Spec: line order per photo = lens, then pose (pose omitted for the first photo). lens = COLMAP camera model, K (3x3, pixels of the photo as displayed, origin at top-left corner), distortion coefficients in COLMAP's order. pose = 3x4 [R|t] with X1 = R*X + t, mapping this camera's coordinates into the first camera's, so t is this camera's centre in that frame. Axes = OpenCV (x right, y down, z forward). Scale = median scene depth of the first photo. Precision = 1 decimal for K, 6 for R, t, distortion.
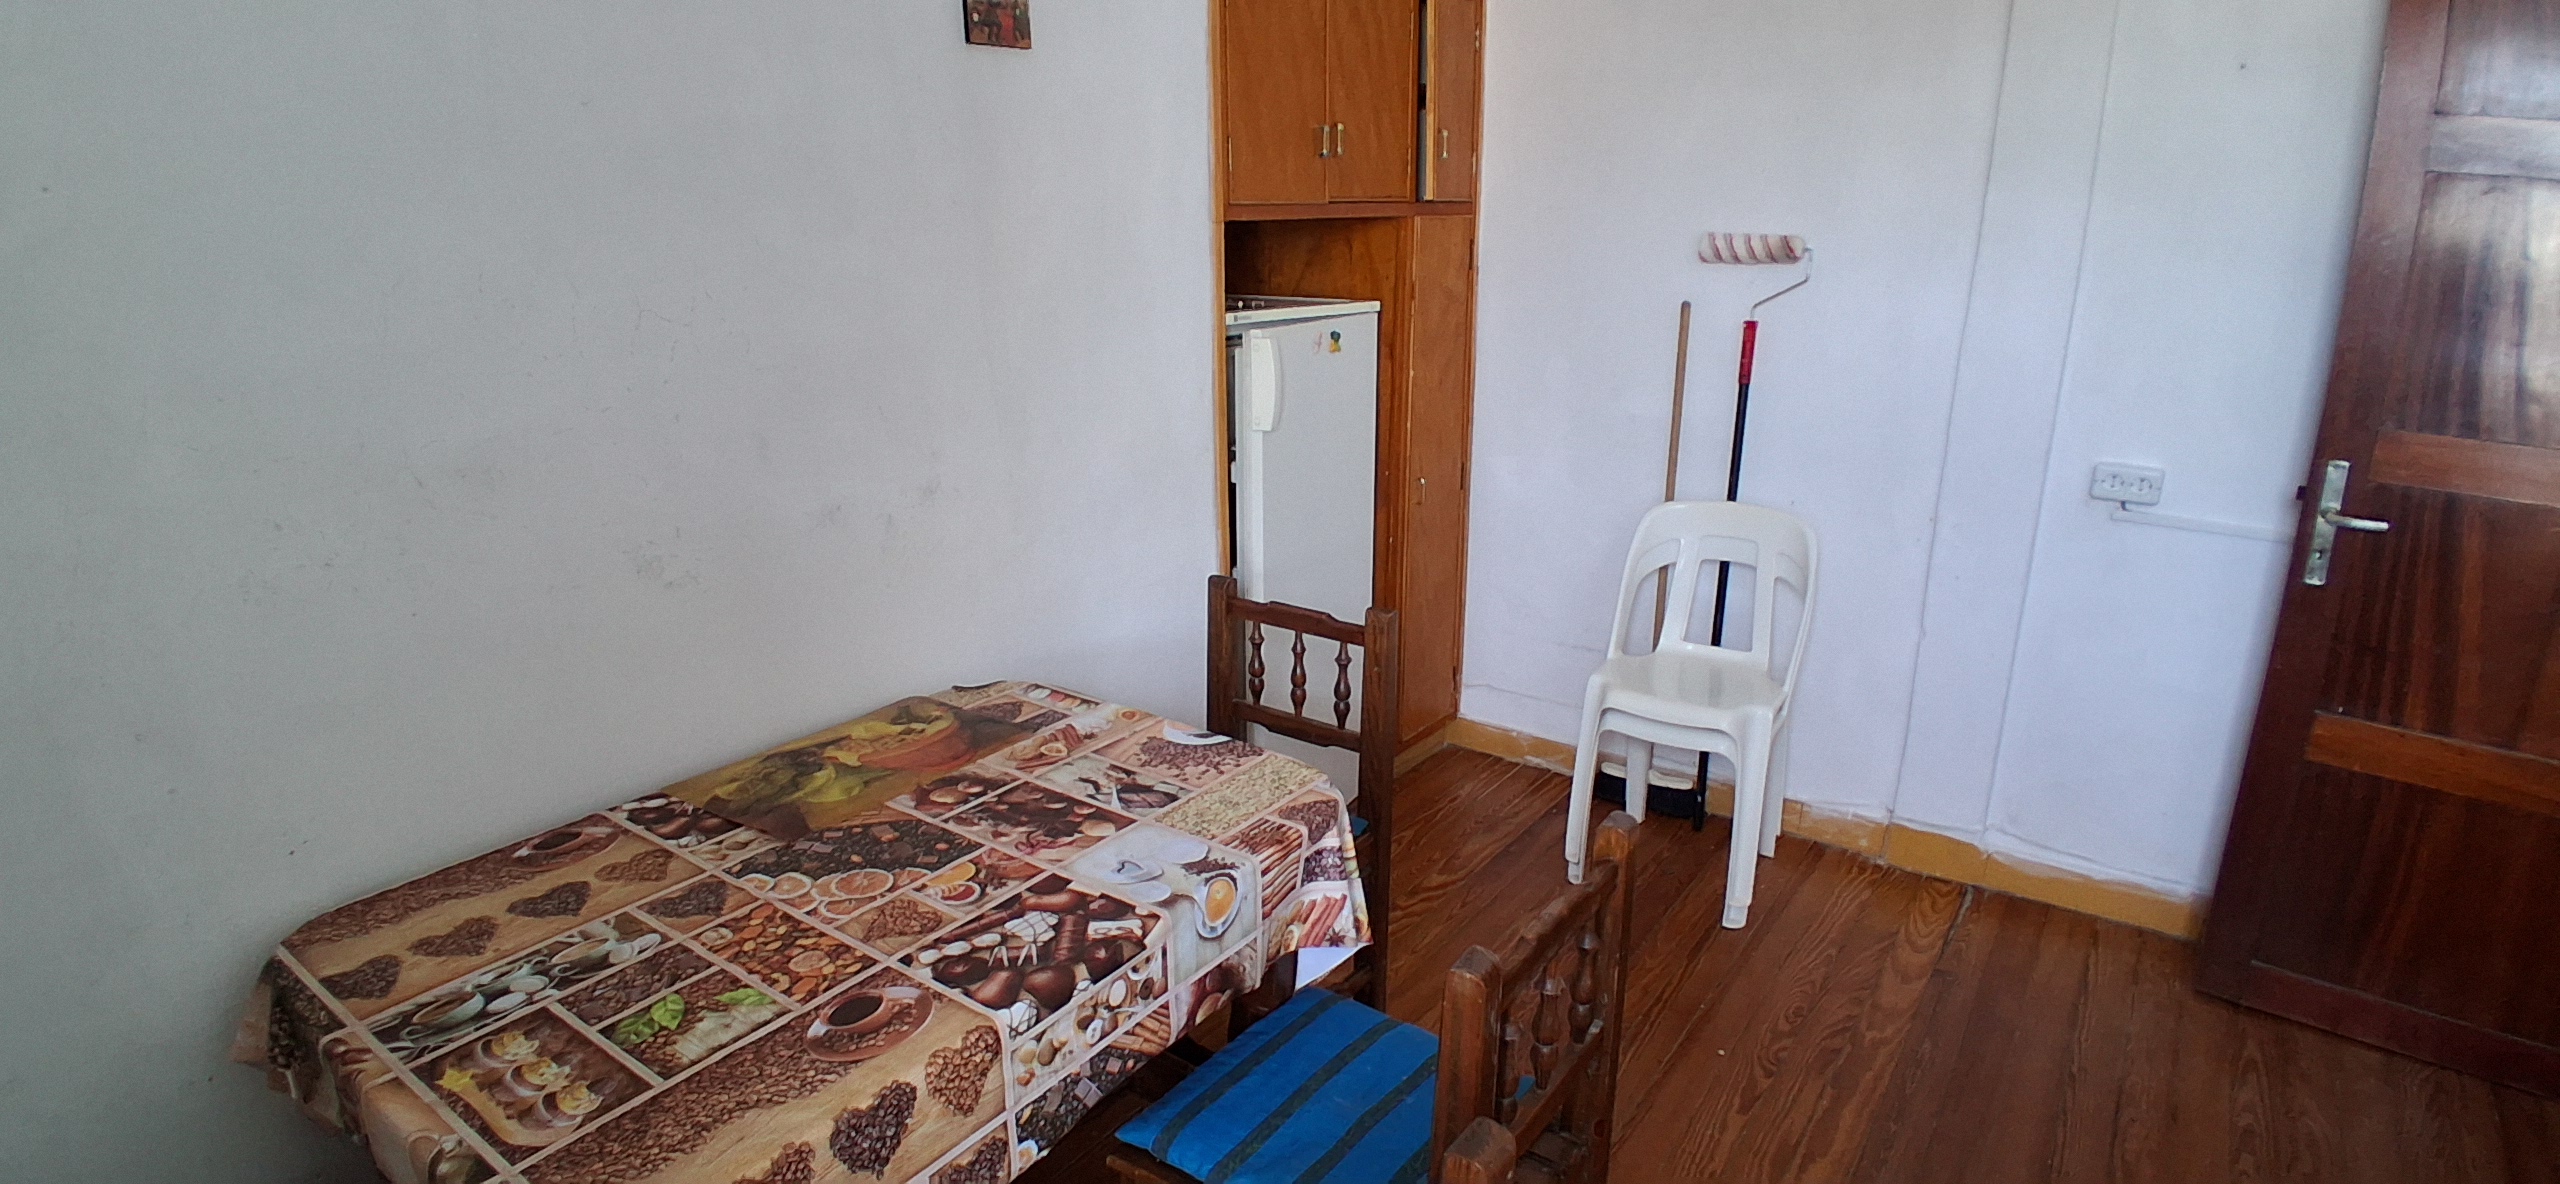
lens RADIAL K [[1277.7, 0, 1284.5], [0, 1277.7, 602.6], [0, 0, 1]] dist [0.012776, -0.054242]
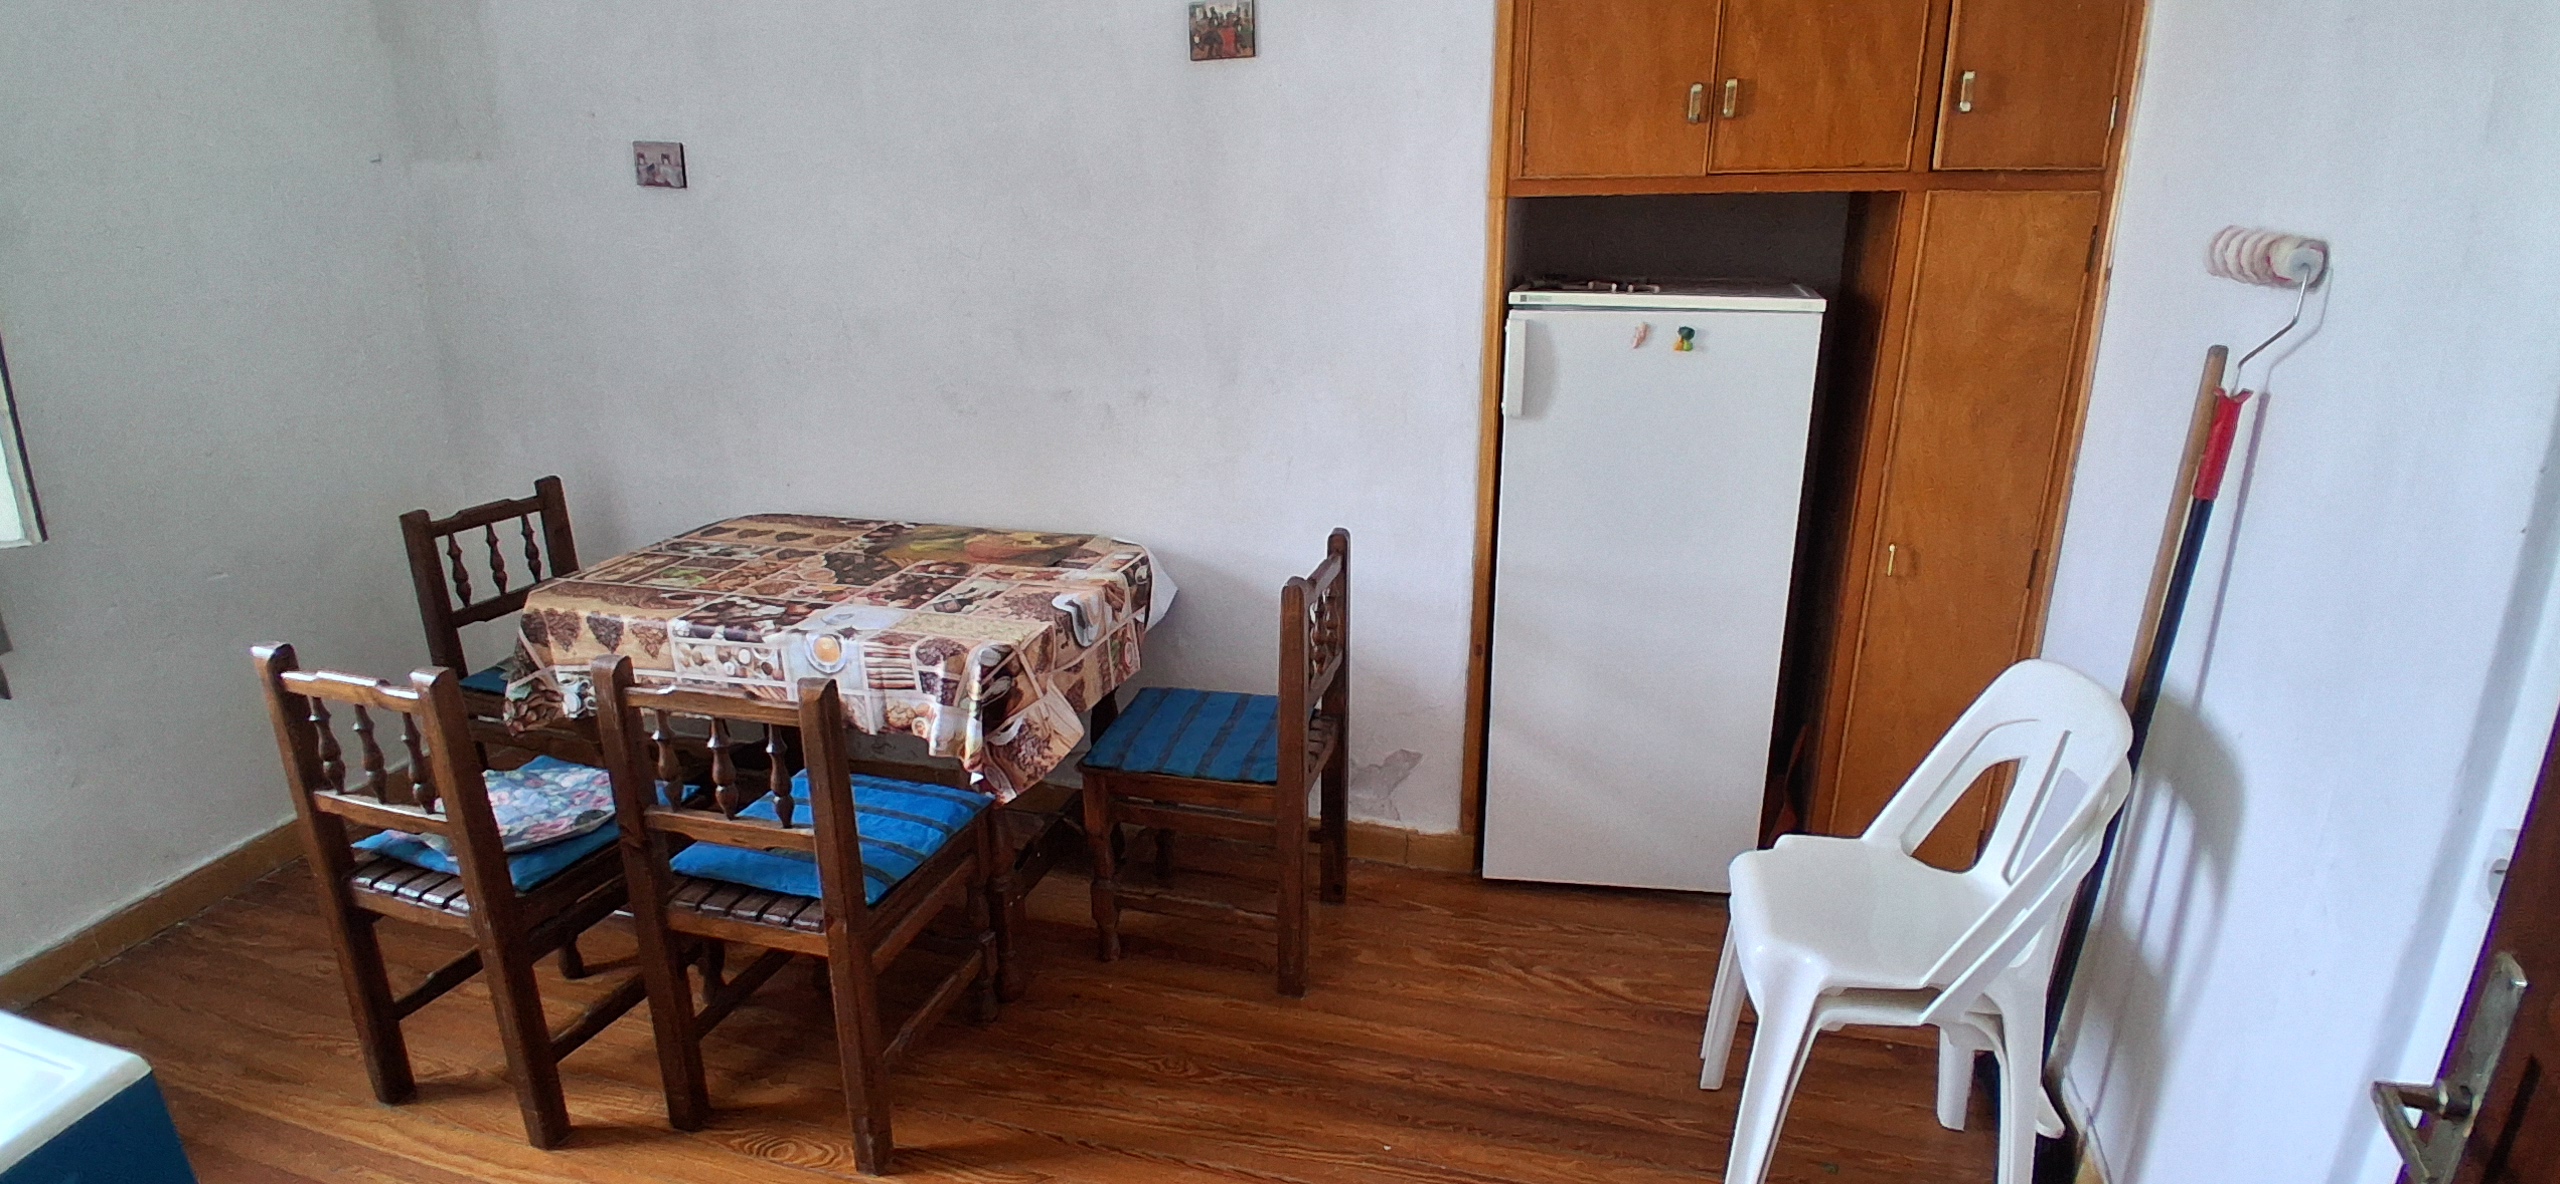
lens RADIAL K [[1277.7, 0, 1284.5], [0, 1277.7, 602.6], [0, 0, 1]] dist [0.012776, -0.054242]
pose [[0.346937, 0.288665, -0.892360, 1.353949], [-0.263872, 0.943066, 0.202478, -0.249872], [0.900003, 0.165222, 0.403355, 0.789517]]
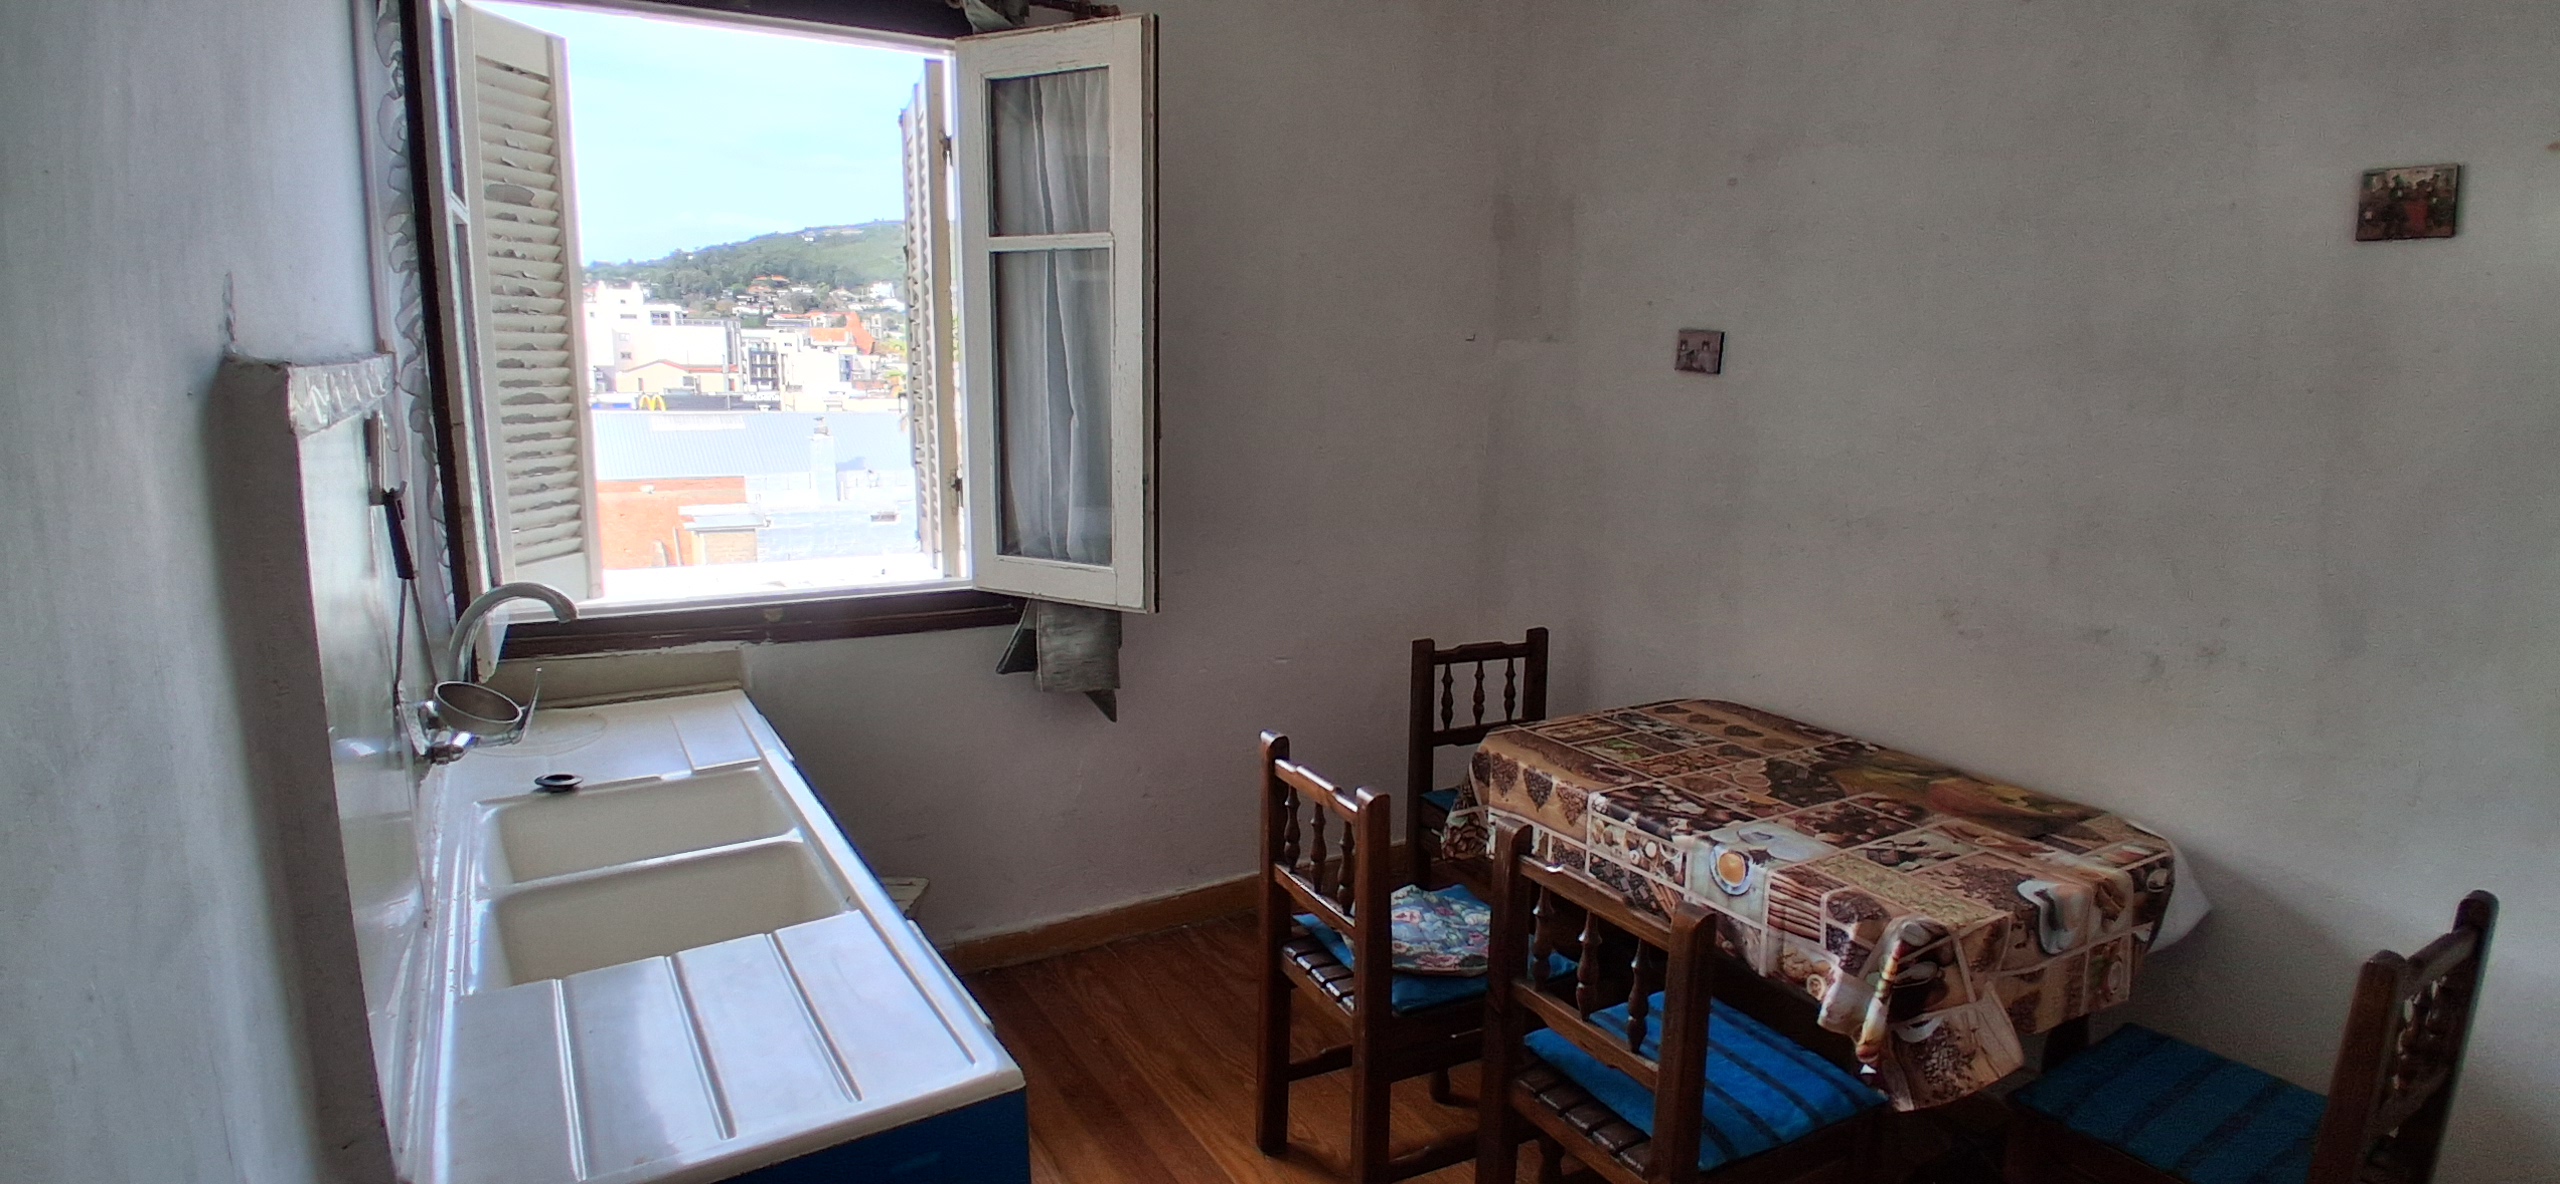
lens RADIAL K [[1281.0, 0, 1290.0], [0, 1281.0, 604.6], [0, 0, 1]] dist [0.011447, -0.054763]
pose [[-0.405411, 0.164504, -0.899211, 1.237977], [-0.279004, 0.914471, 0.293085, -0.279500], [0.870516, 0.369703, -0.324840, 0.844364]]
